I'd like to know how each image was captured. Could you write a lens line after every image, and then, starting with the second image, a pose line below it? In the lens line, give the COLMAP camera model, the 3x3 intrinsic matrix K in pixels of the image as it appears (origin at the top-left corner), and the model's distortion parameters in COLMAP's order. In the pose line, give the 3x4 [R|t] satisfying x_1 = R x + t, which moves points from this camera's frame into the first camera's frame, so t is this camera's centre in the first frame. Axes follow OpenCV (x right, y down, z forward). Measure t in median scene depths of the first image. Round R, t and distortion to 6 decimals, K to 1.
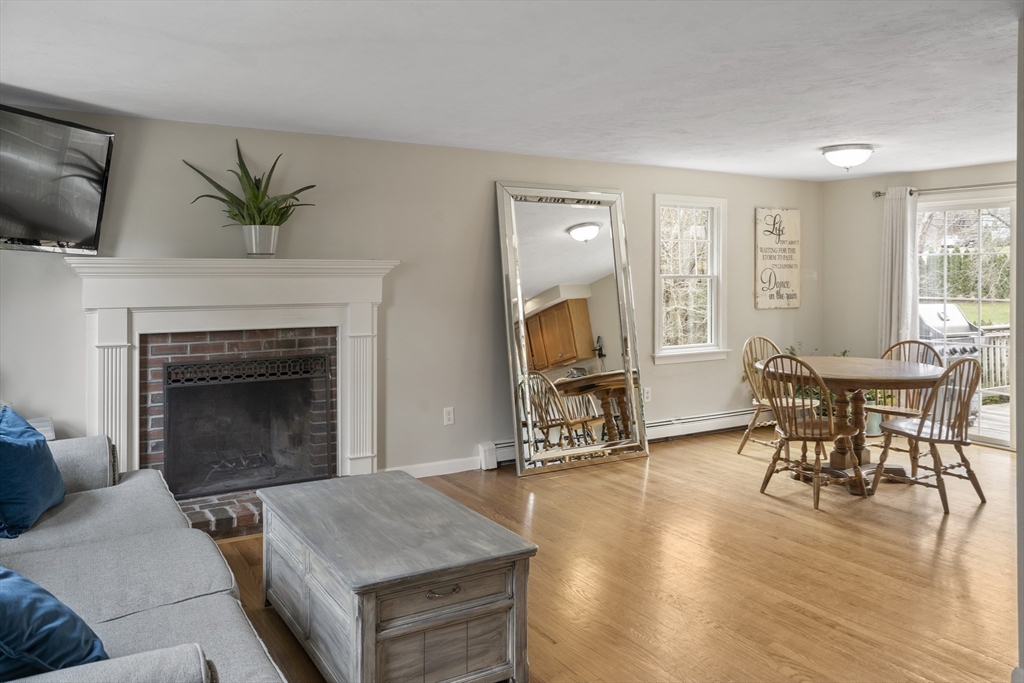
lens RADIAL K [[776.0, 0, 512.2], [0, 776.0, 266.2], [0, 0, 1]] dist [-0.003699, -0.002872]
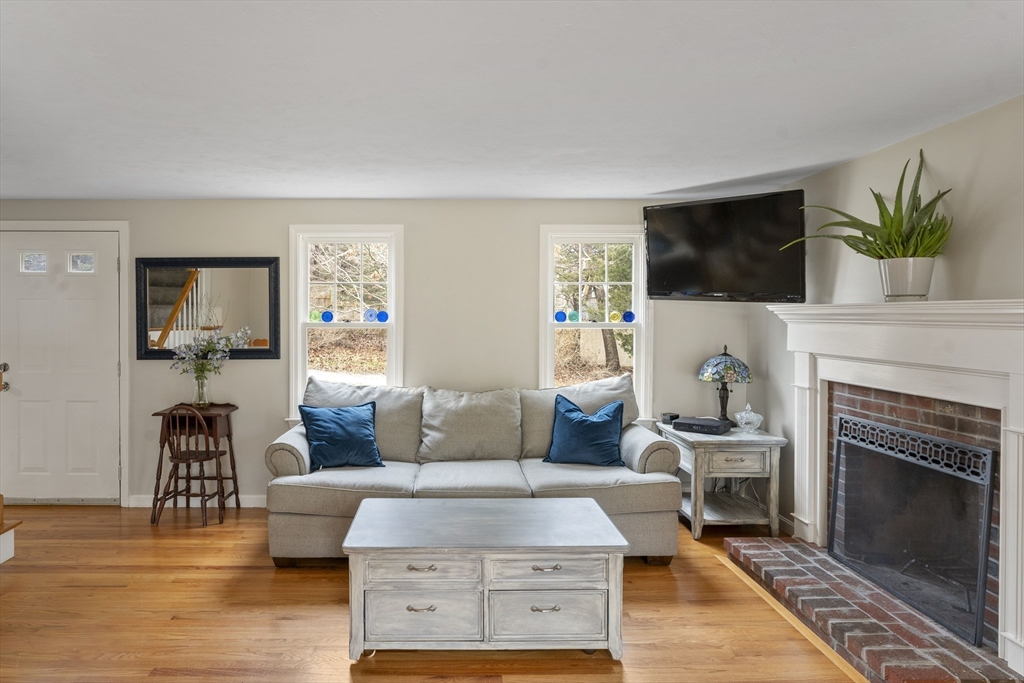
lens RADIAL K [[621.8, 0, 454.3], [0, 621.8, 326.7], [0, 0, 1]] dist [0.000296, 0.000035]
pose [[-0.524209, 0.010746, -0.851522, 0.409359], [0.000414, 0.999923, 0.012363, 0.006598], [0.851590, 0.006128, -0.524173, 0.890474]]
